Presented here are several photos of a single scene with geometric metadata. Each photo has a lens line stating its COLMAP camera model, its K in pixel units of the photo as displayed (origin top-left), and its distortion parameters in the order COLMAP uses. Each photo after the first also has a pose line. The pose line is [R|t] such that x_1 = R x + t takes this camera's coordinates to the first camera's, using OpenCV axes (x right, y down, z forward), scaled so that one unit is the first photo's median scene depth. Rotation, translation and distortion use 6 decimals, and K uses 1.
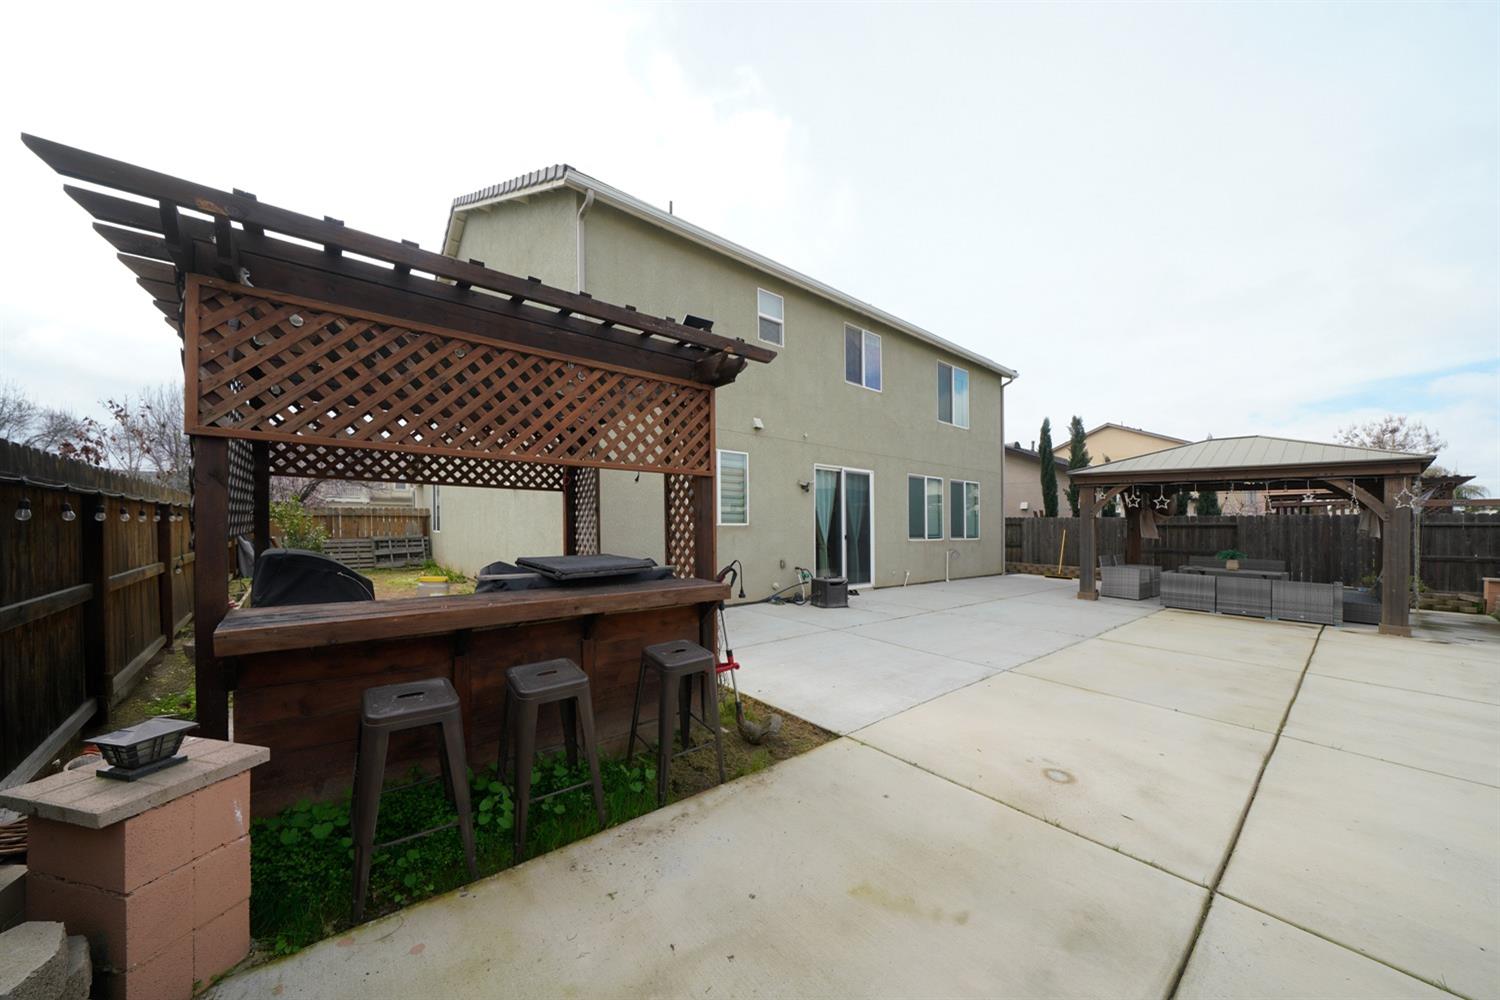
lens RADIAL K [[519.1, 0, 750.1], [0, 519.1, 527.2], [0, 0, 1]] dist [0.000111, -0.000015]
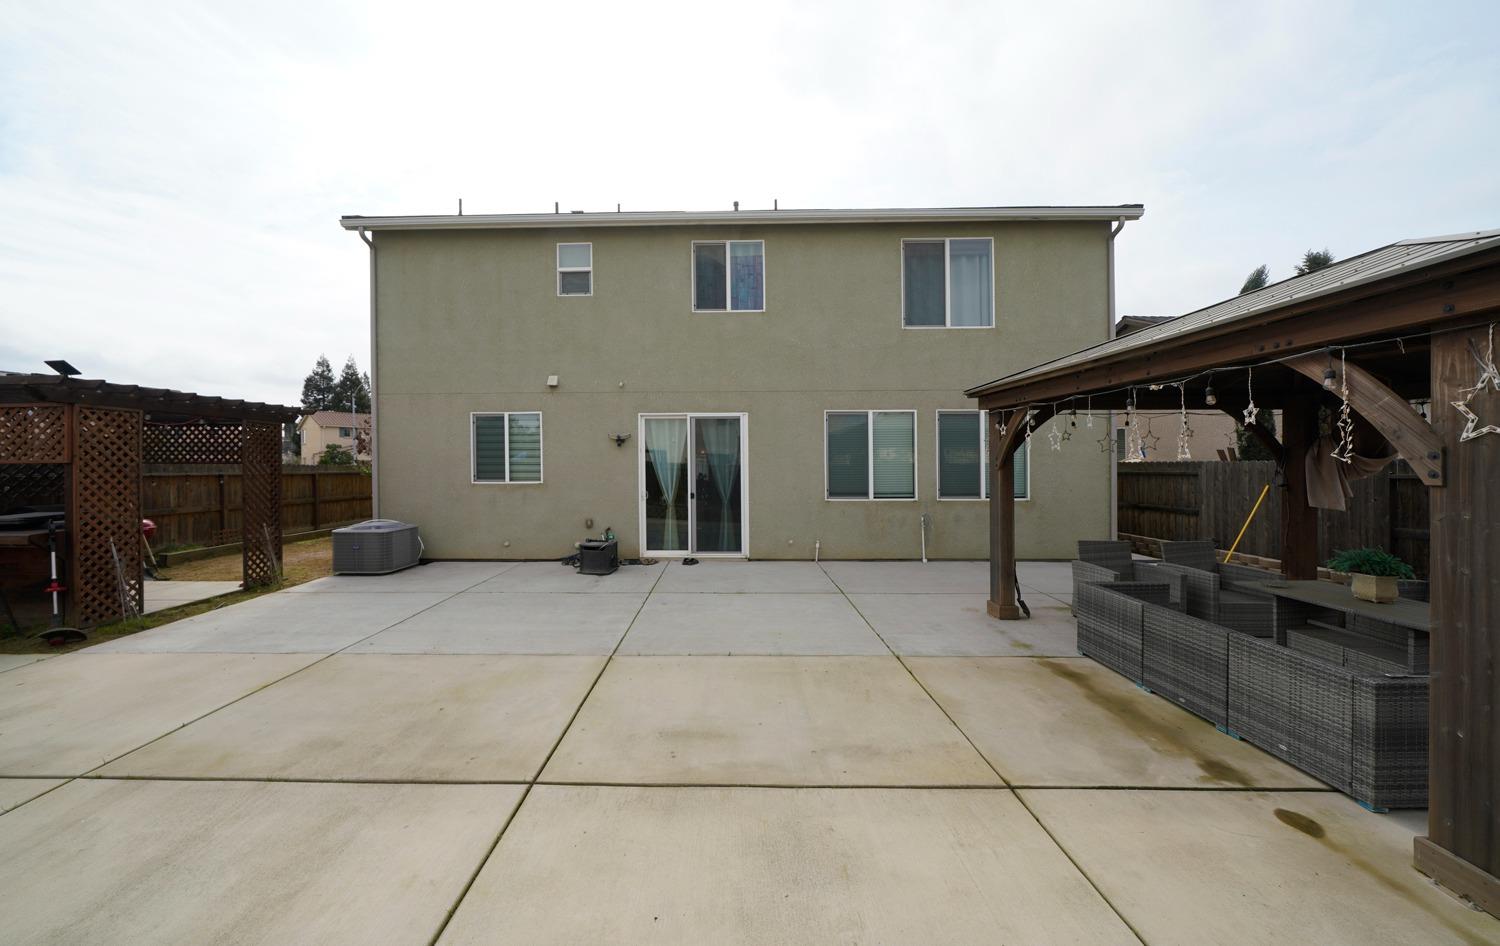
lens RADIAL K [[550.9, 0, 750.0], [0, 550.9, 473.0], [0, 0, 1]] dist [-0.007254, 0.000038]
pose [[0.746840, -0.006696, -0.664970, 0.840159], [0.009213, 0.999958, 0.000277, -0.016606], [0.664940, -0.006333, 0.746870, 0.386532]]
